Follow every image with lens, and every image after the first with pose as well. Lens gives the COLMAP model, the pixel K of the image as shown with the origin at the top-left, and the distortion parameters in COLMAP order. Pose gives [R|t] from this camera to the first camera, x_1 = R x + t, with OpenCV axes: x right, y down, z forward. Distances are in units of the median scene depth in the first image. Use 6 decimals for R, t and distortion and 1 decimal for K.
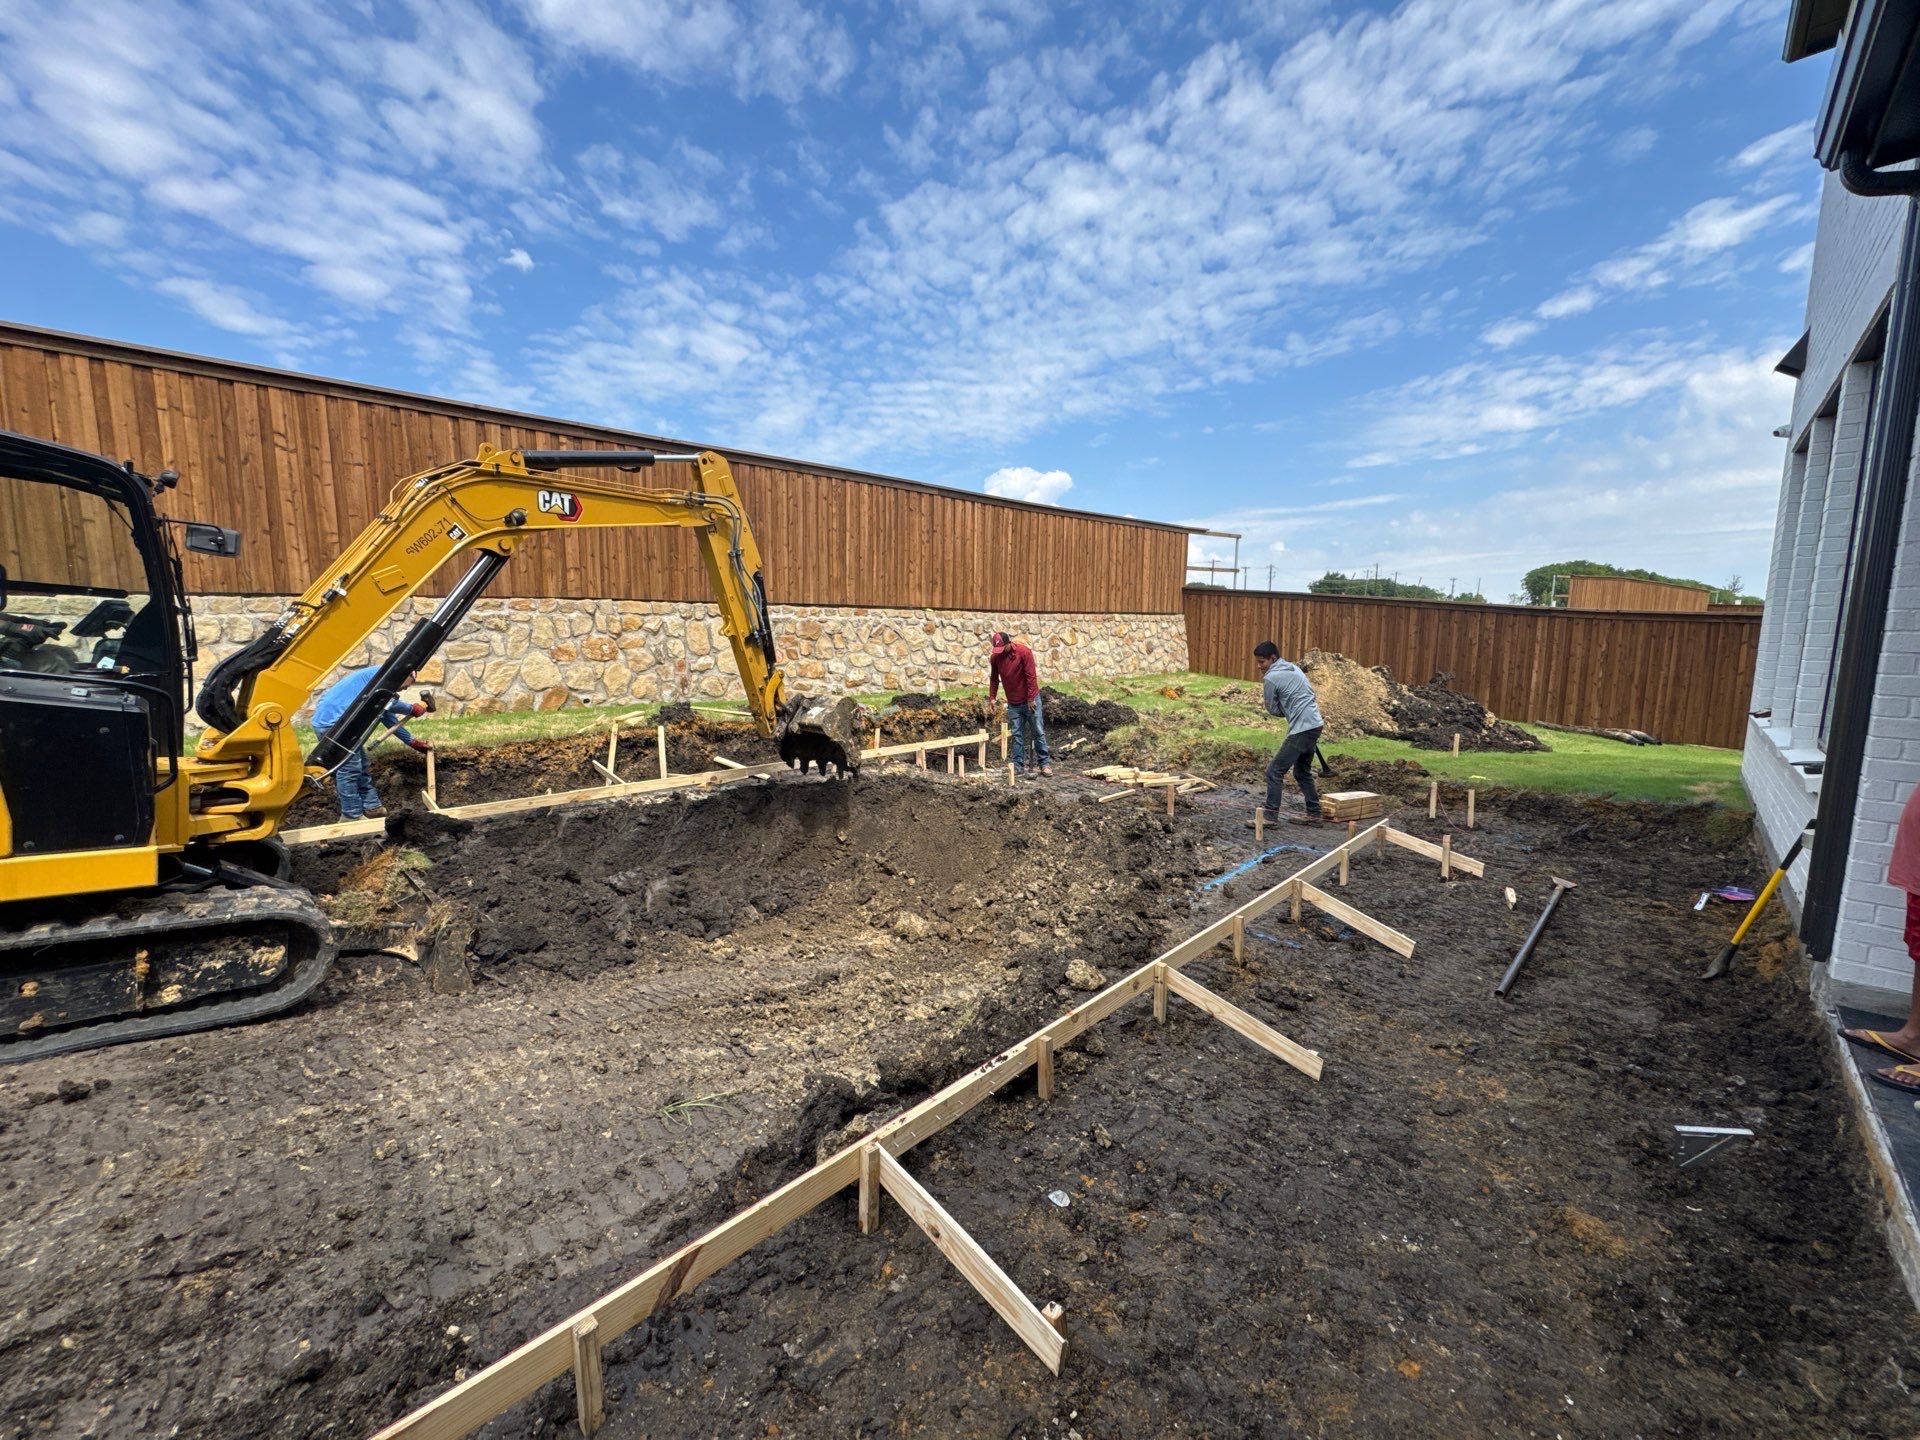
lens RADIAL K [[763.3, 0, 949.2], [0, 763.3, 722.0], [0, 0, 1]] dist [-0.001370, 0.000106]
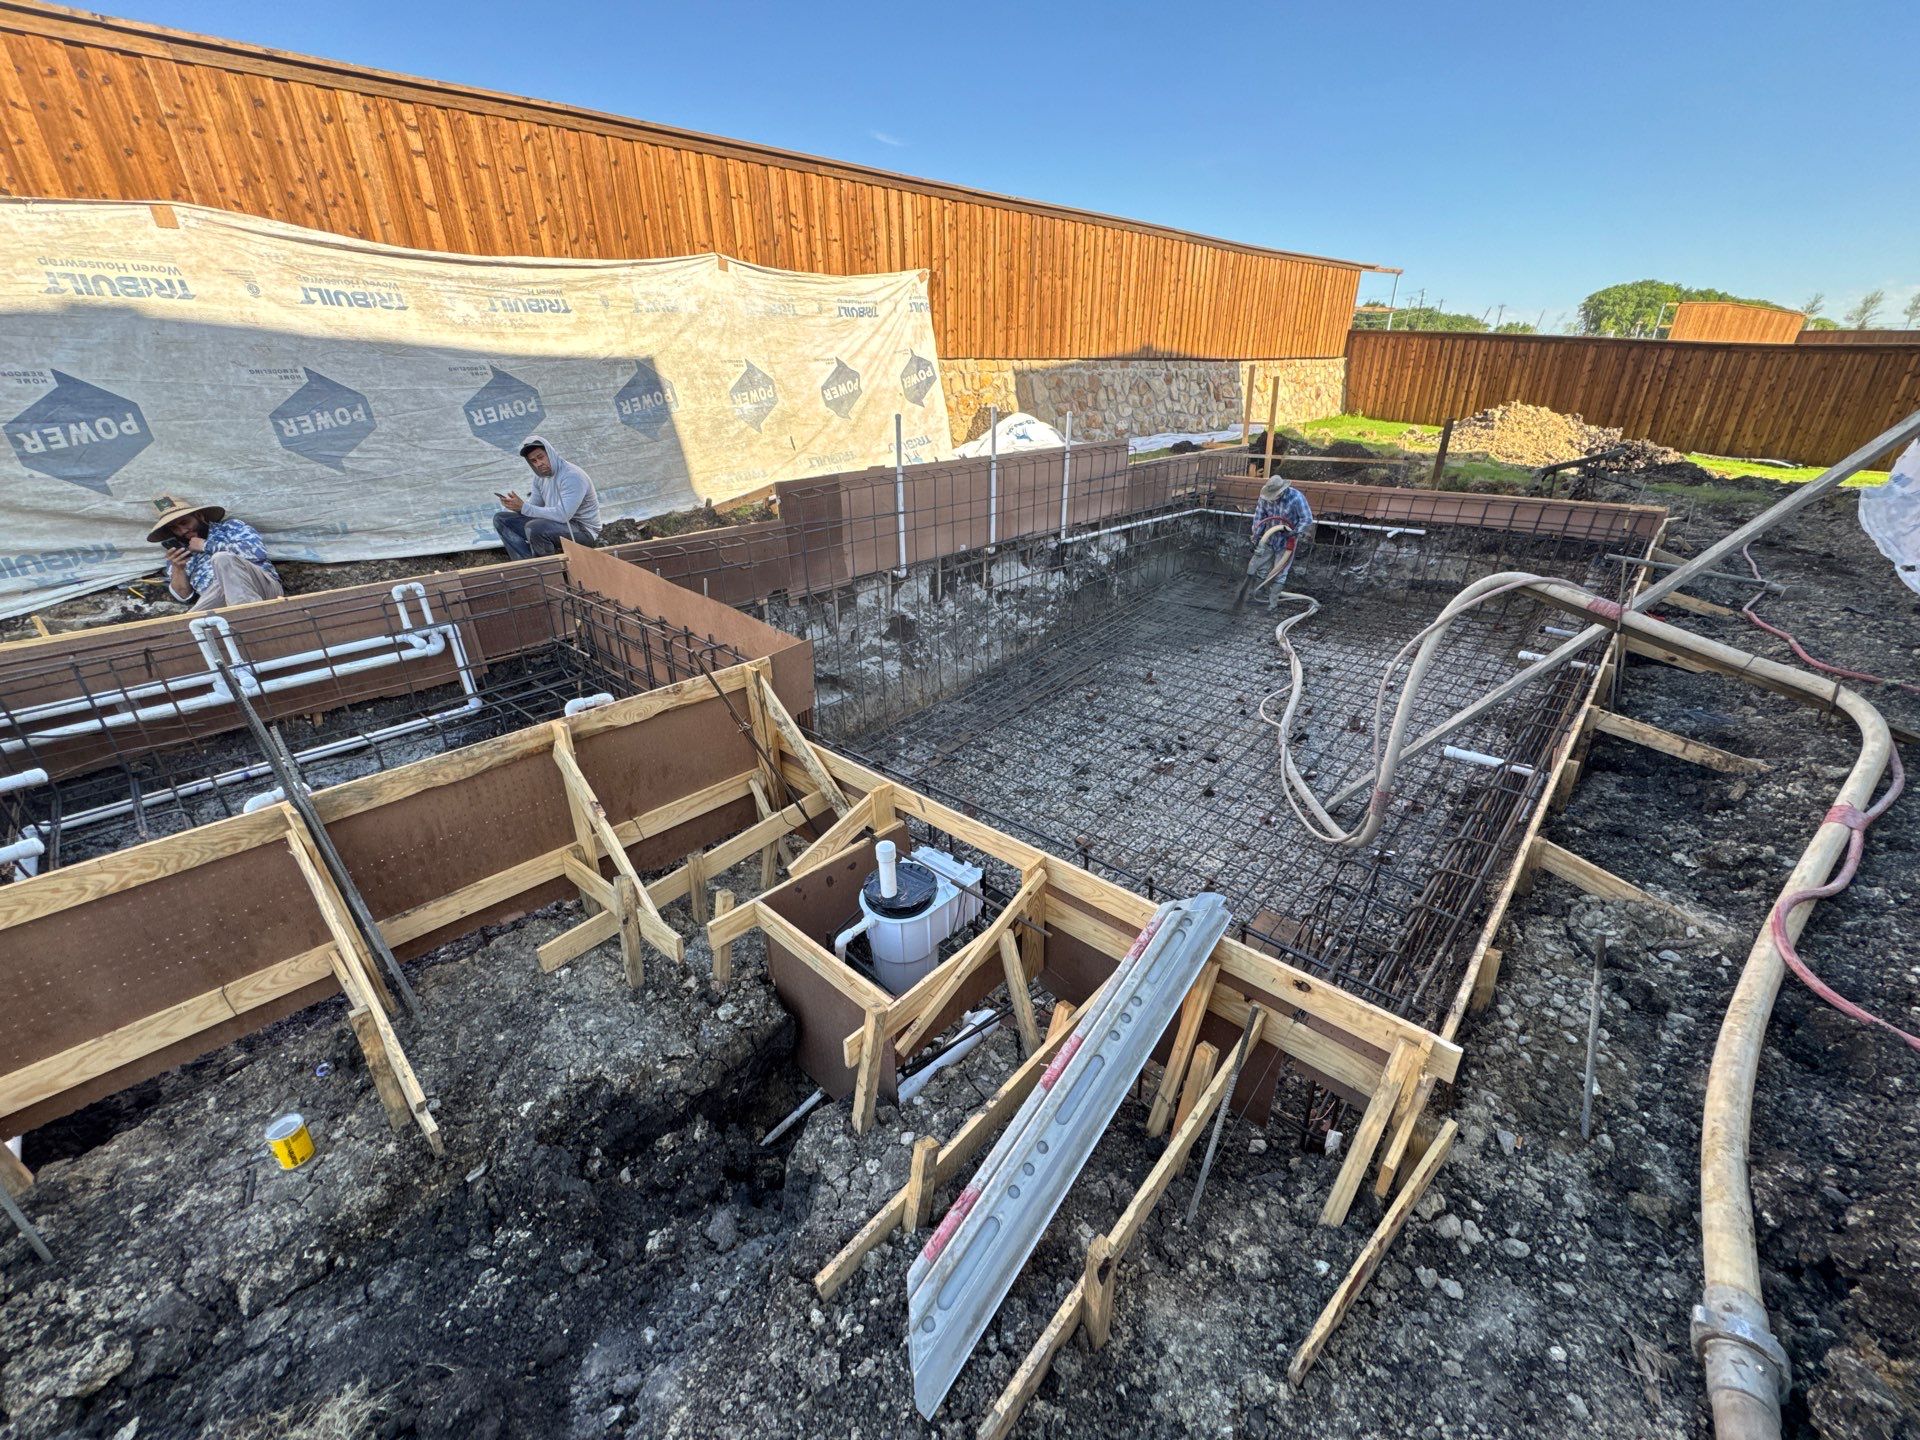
lens RADIAL K [[763.3, 0, 949.2], [0, 763.3, 722.0], [0, 0, 1]] dist [-0.001370, 0.000106]
pose [[0.999505, -0.030236, 0.008715, -0.399578], [0.026288, 0.954566, 0.296839, 0.016773], [-0.017294, -0.296463, 0.954888, -0.212848]]
